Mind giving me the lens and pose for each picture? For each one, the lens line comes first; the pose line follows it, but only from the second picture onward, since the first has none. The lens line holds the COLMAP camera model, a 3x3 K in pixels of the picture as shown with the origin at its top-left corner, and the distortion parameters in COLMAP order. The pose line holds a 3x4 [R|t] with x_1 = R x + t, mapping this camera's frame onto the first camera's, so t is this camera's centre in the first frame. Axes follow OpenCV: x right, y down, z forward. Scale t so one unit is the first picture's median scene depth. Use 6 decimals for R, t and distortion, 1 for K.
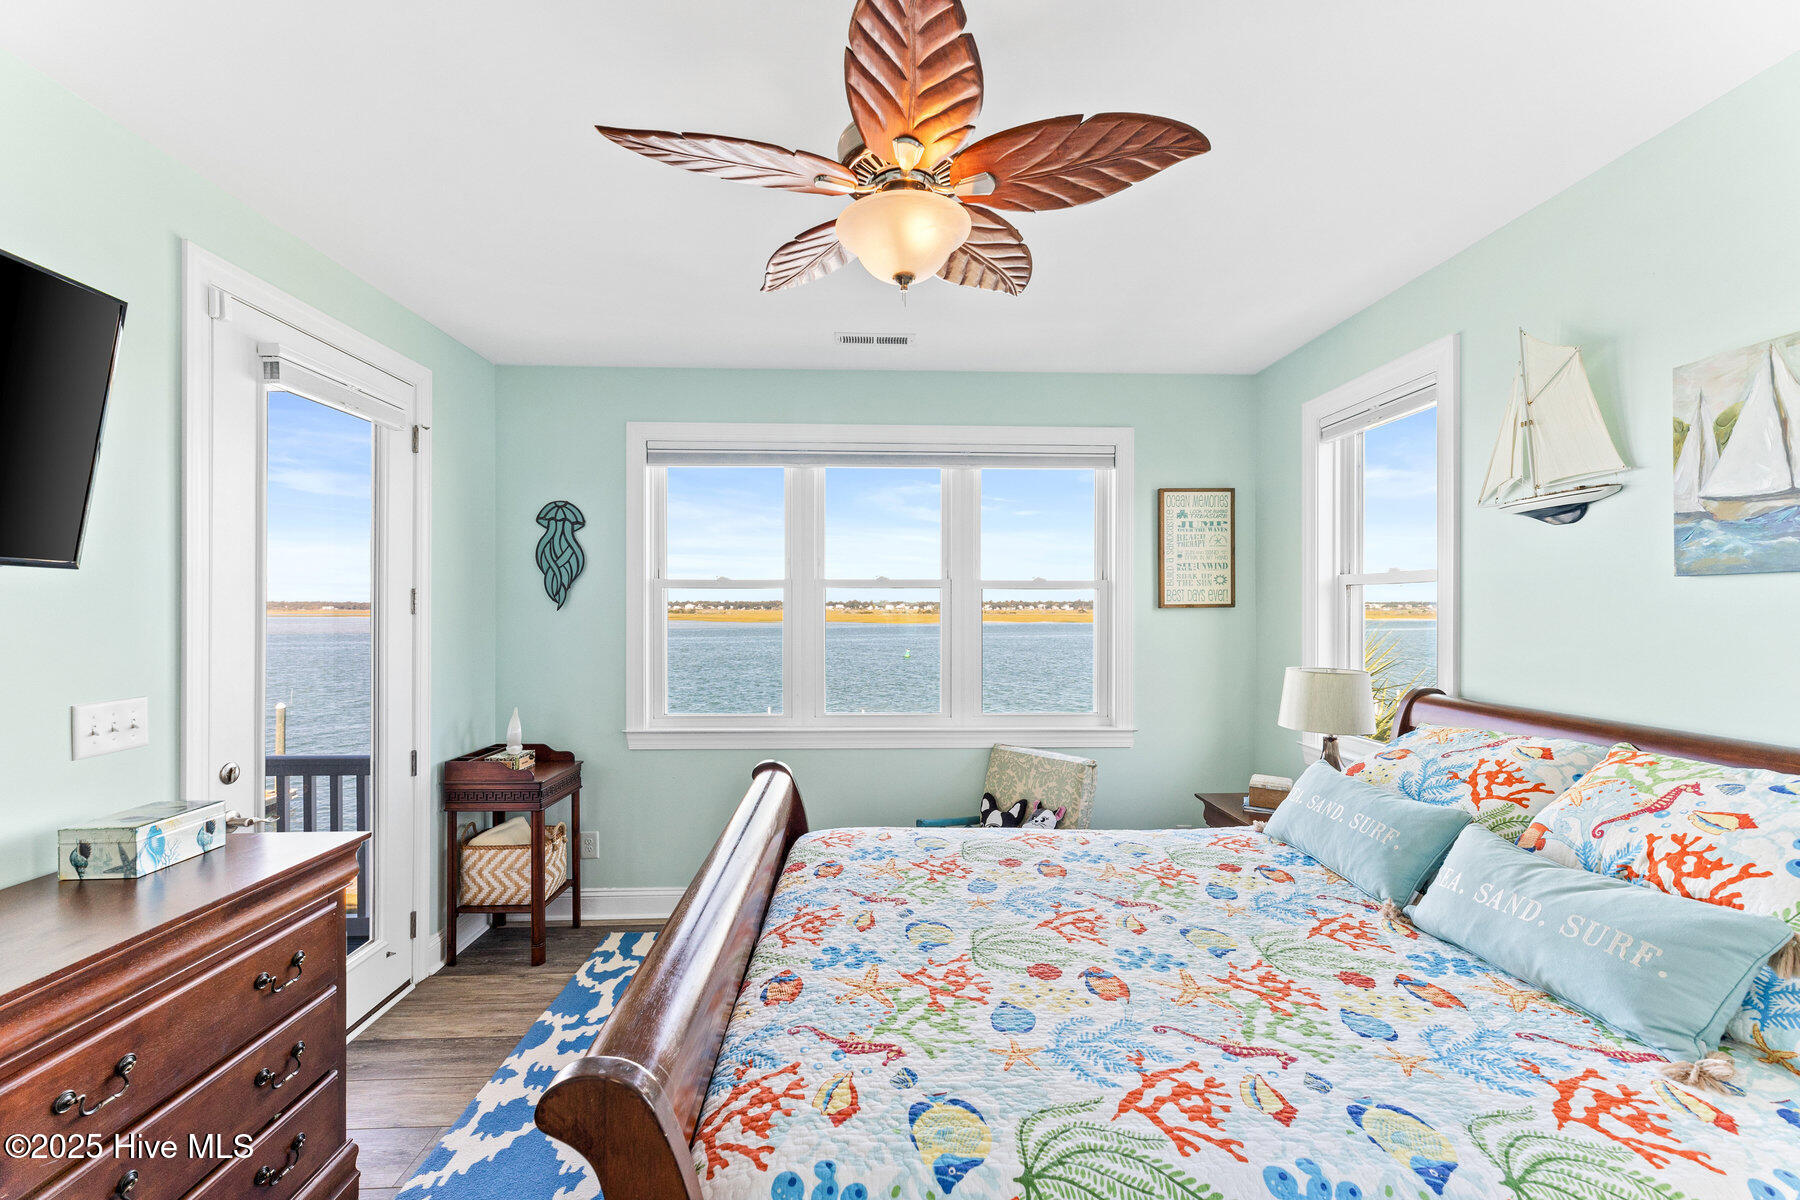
lens RADIAL K [[727.0, 0, 900.0], [0, 727.0, 600.0], [0, 0, 1]] dist [0.000100, -0.000067]
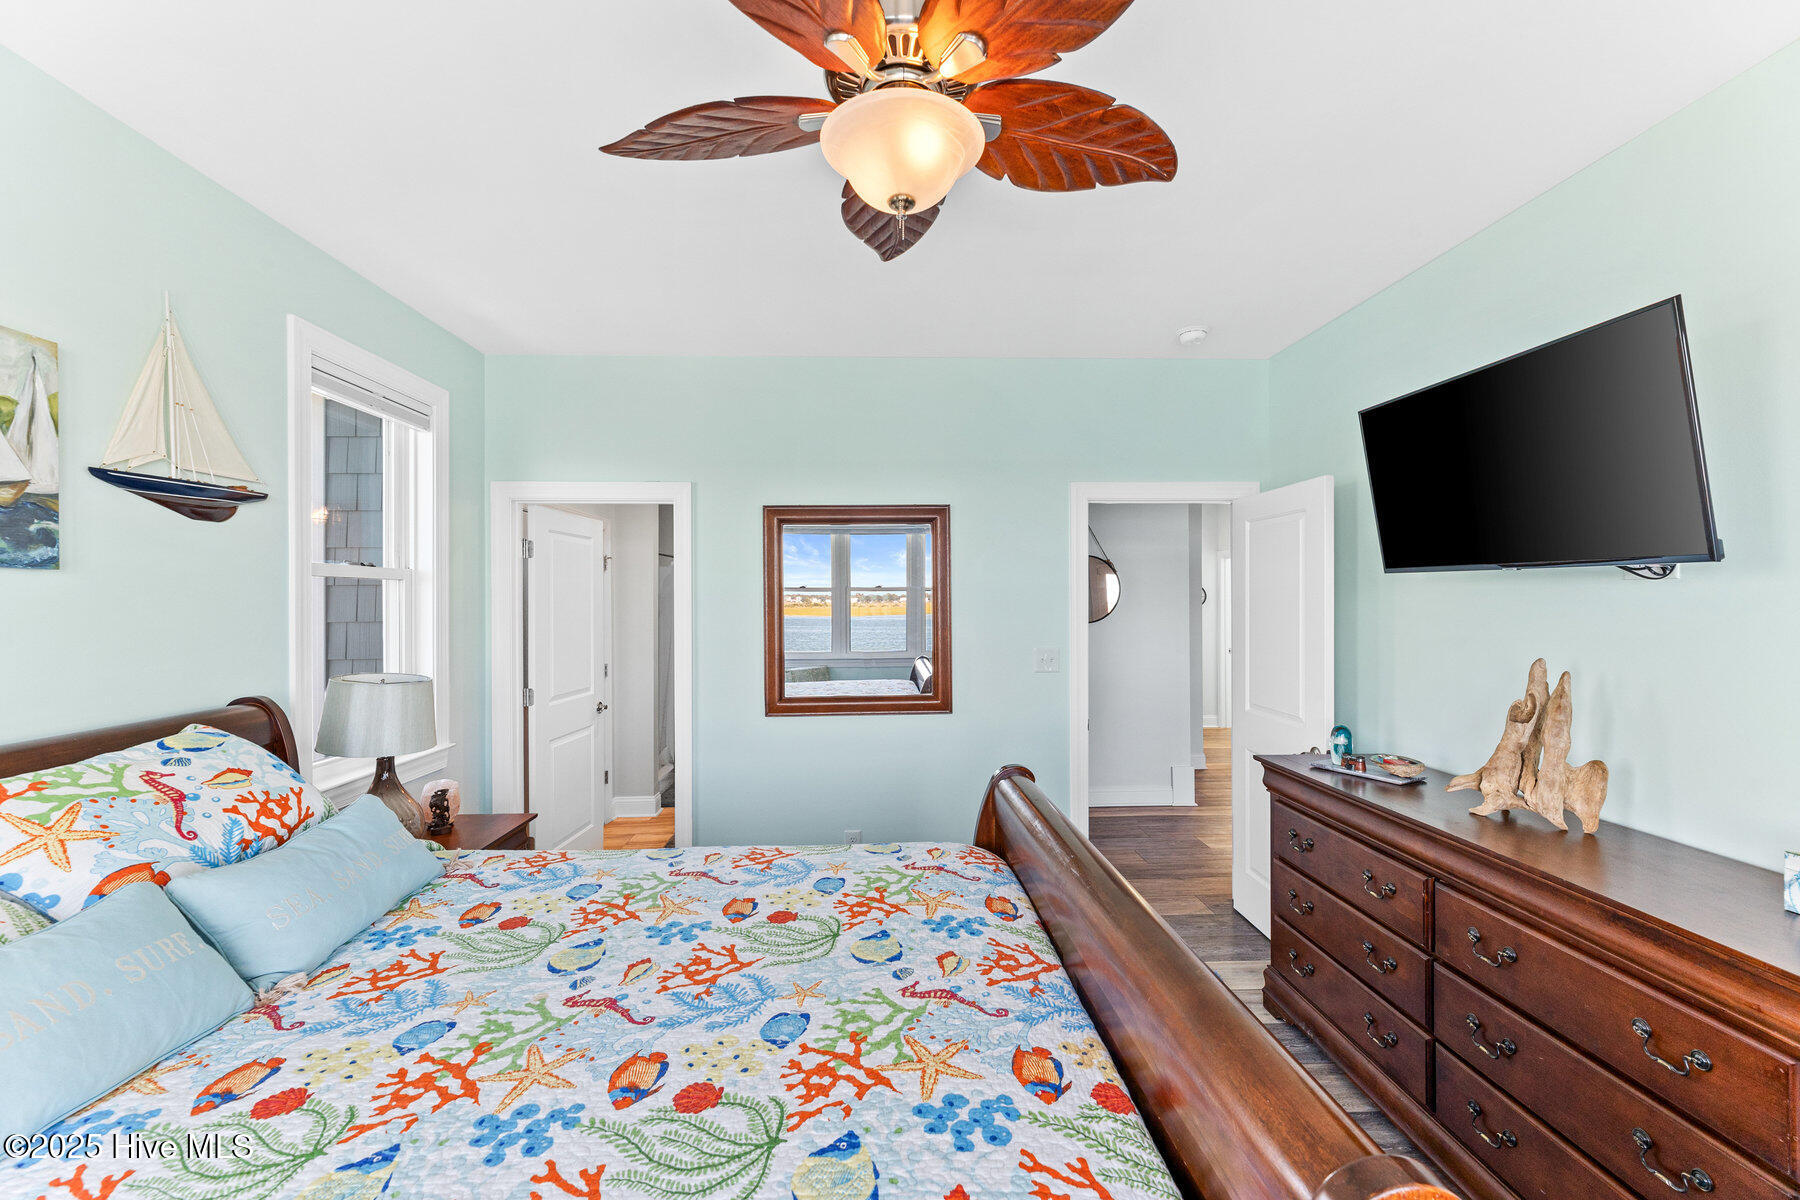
lens RADIAL K [[727.0, 0, 900.0], [0, 727.0, 600.0], [0, 0, 1]] dist [0.000100, -0.000067]
pose [[-0.999995, -0.000098, -0.003043, 0.015199], [-0.000073, 0.999966, -0.008284, 0.015670], [0.003044, -0.008284, -0.999961, 2.109824]]
